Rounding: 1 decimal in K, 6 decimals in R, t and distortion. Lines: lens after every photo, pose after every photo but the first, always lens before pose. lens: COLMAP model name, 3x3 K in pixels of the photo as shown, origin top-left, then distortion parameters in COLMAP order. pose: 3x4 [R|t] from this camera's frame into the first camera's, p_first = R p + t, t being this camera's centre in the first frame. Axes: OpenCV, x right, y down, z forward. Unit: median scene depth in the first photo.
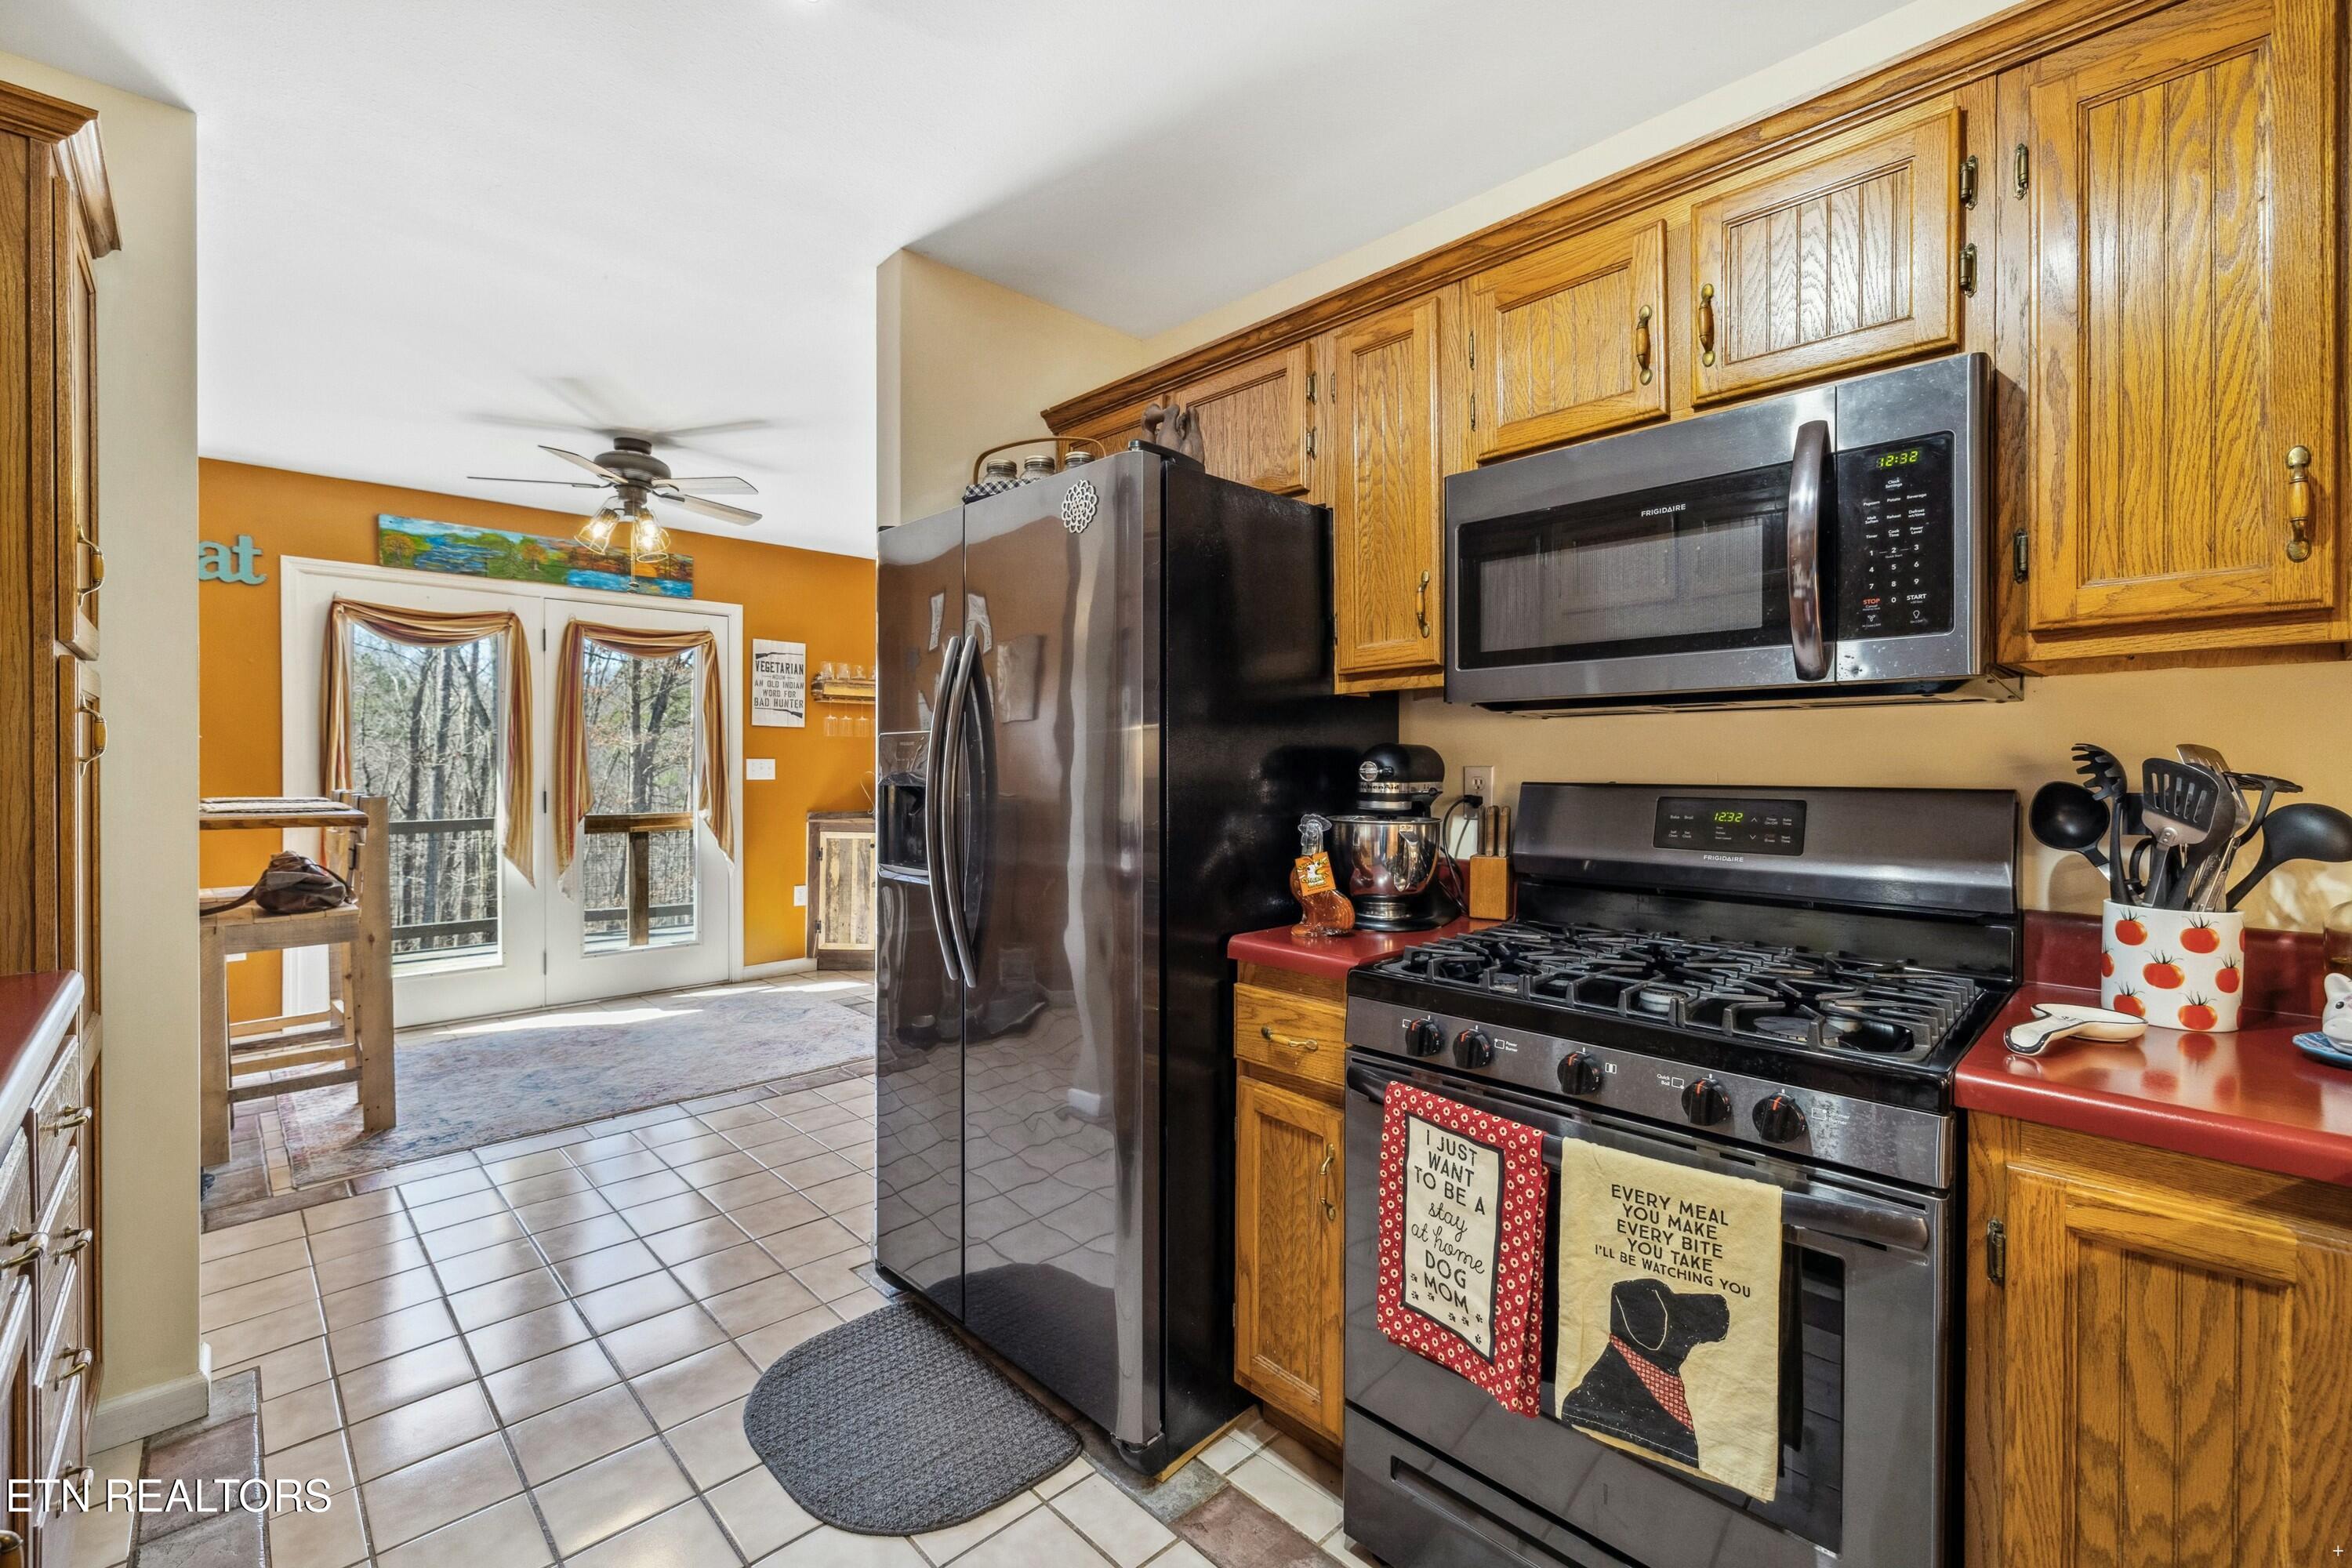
lens RADIAL K [[981.6, 0, 1176.7], [0, 981.6, 769.7], [0, 0, 1]] dist [0.000316, -0.000618]
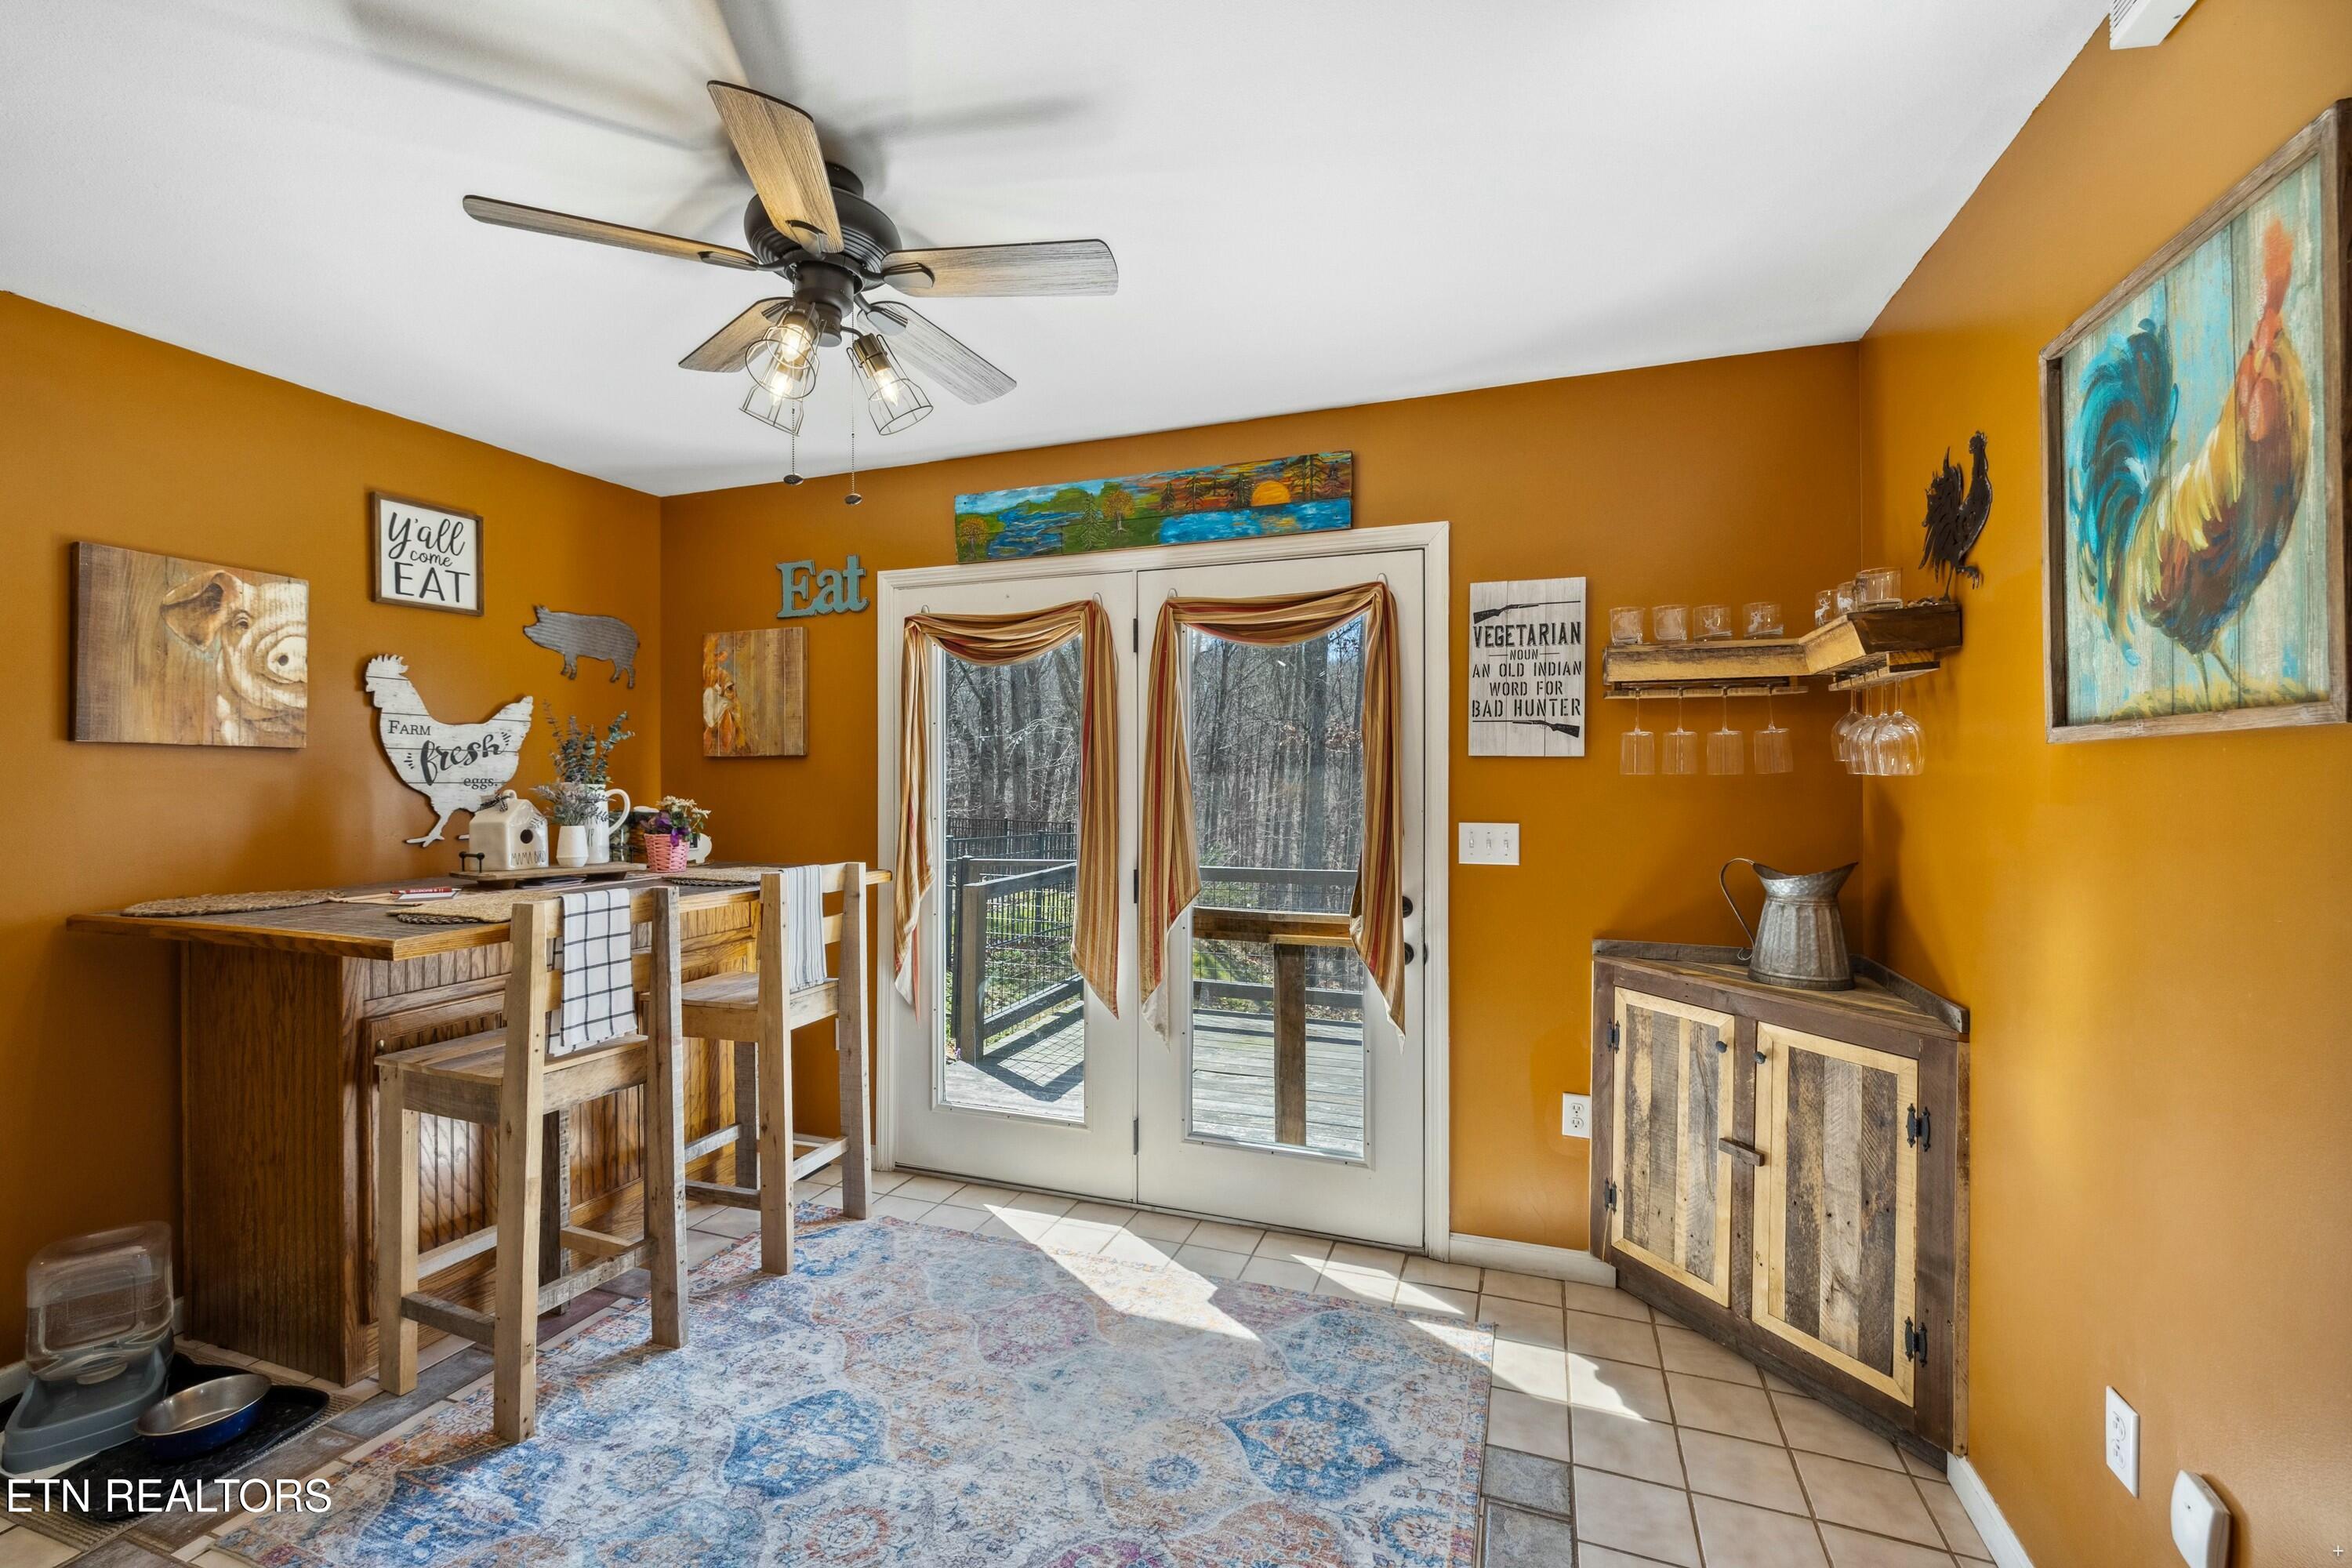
lens RADIAL K [[981.6, 0, 1178.2], [0, 981.6, 778.7], [0, 0, 1]] dist [0.000316, -0.000618]
pose [[0.422738, -0.002954, -0.906247, -0.040800], [-0.005926, 0.999964, -0.006023, -0.029954], [0.906233, 0.007916, 0.422705, 0.656452]]
